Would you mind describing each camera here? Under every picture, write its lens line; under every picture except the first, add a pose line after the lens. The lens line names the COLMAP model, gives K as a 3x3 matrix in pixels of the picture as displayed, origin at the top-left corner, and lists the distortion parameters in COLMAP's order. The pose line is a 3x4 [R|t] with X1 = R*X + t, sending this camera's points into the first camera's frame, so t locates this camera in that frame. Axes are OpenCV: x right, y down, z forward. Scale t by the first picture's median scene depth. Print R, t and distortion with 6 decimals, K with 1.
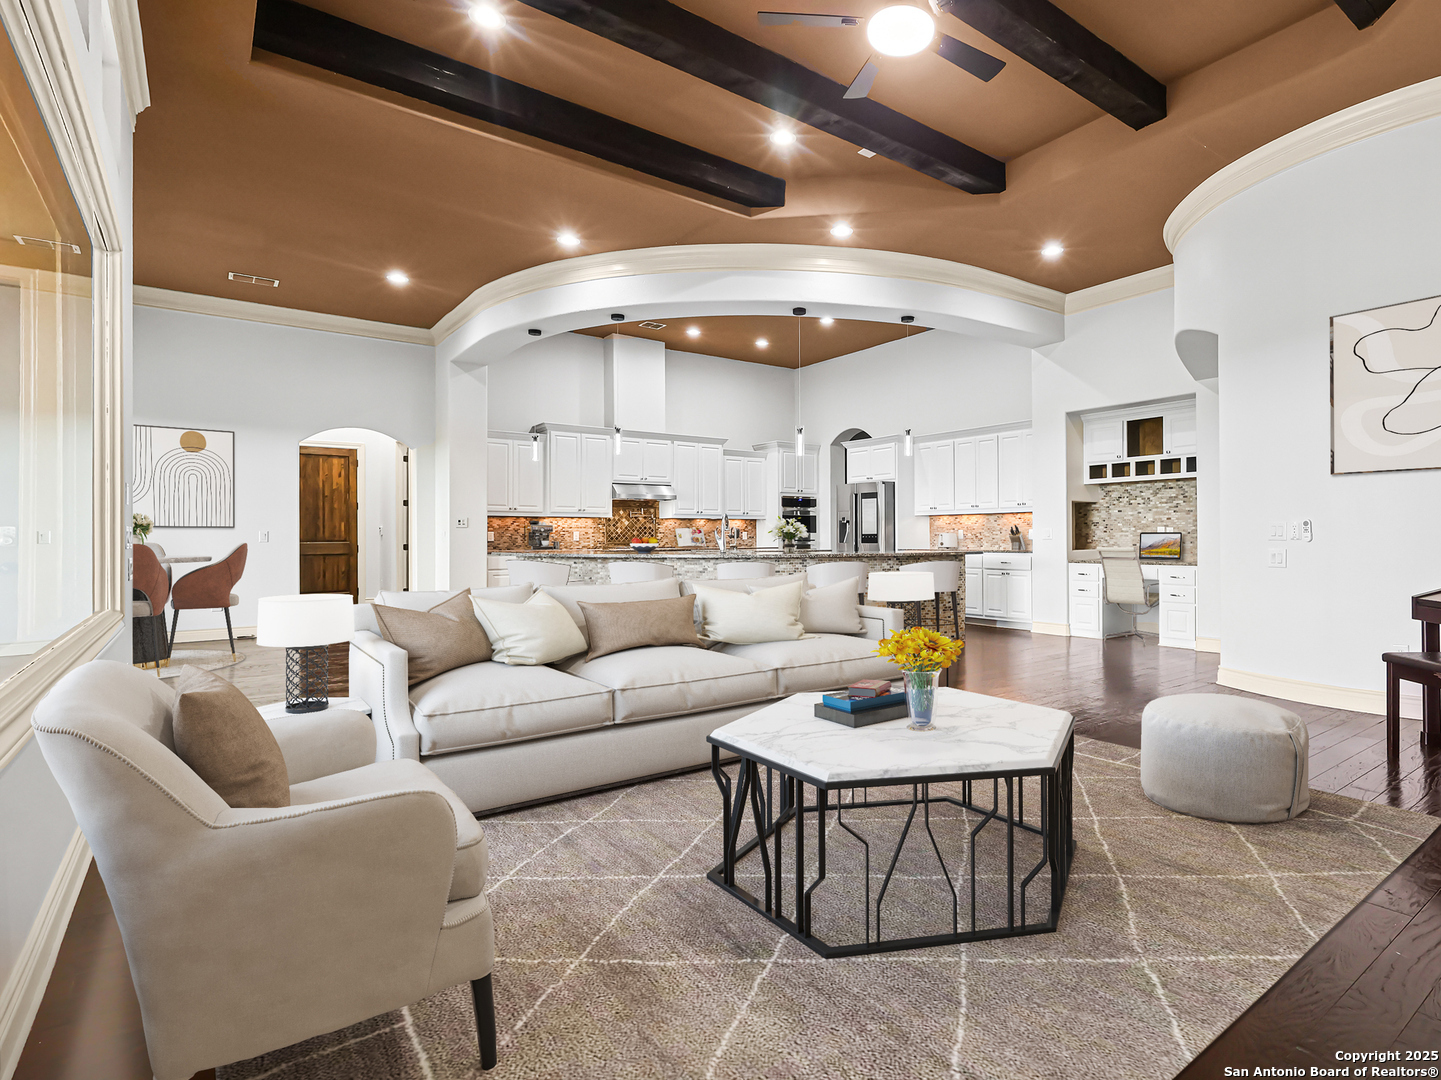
lens RADIAL K [[1006.8, 0, 720.5], [0, 1006.8, 540.0], [0, 0, 1]] dist [0.002207, 0.001226]
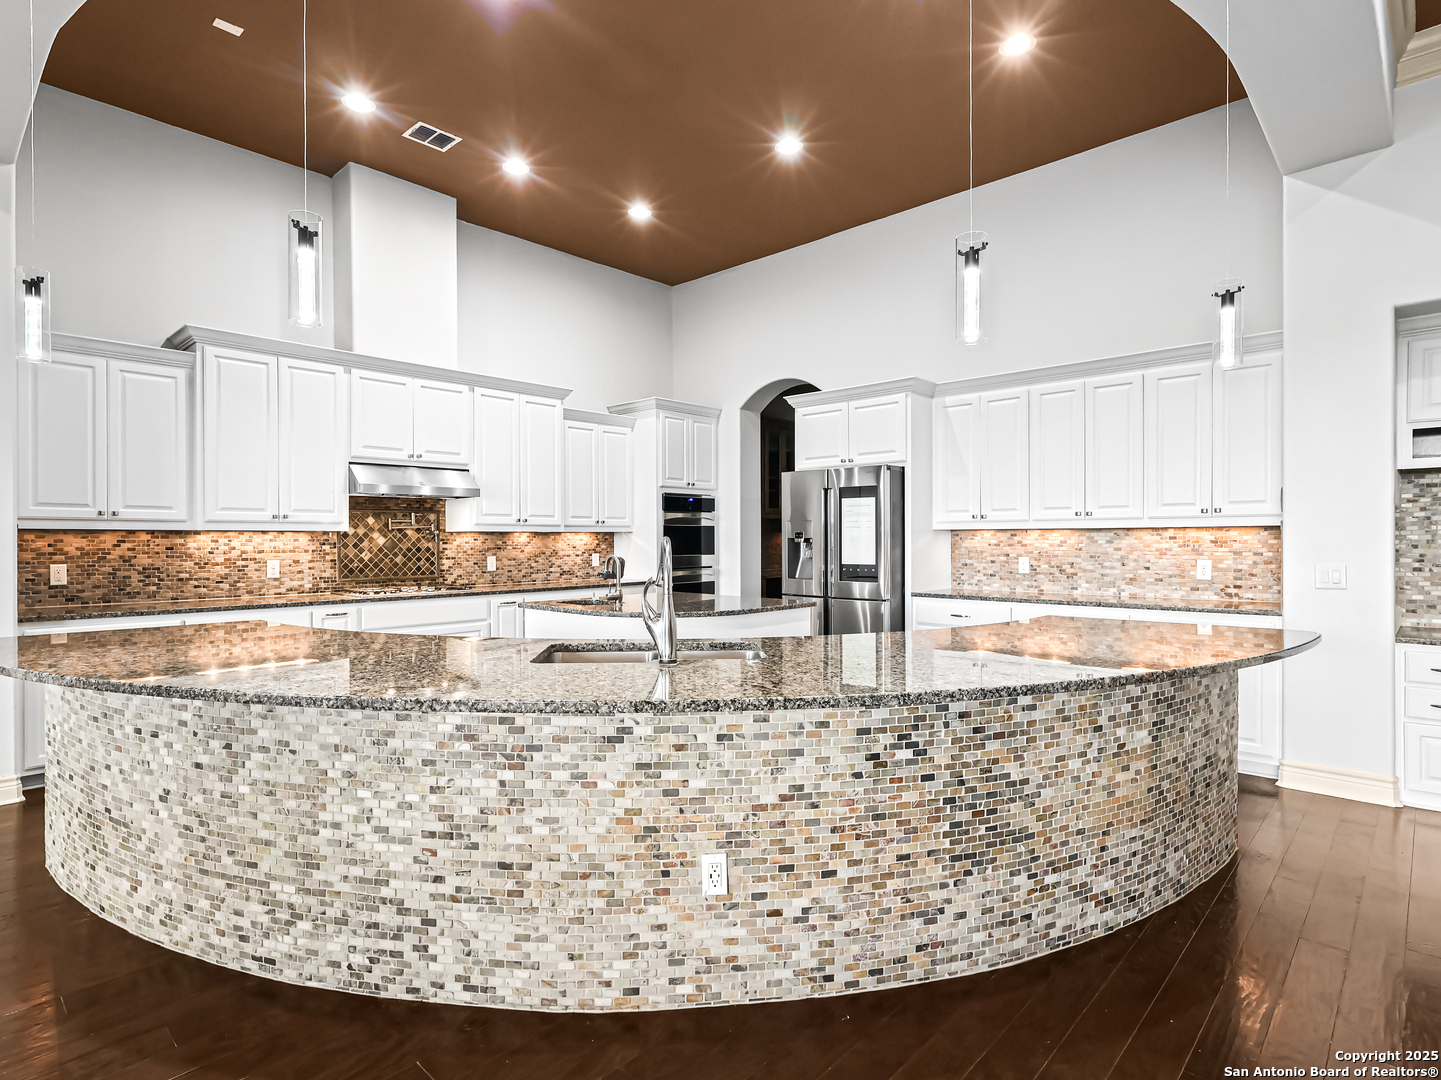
lens RADIAL K [[1006.8, 0, 720.5], [0, 1006.8, 540.0], [0, 0, 1]] dist [0.002207, 0.001226]
pose [[0.977499, 0.000030, 0.210942, -0.031620], [0.000341, 0.999998, -0.001721, -0.016558], [-0.210942, 0.001755, 0.977497, 0.454948]]
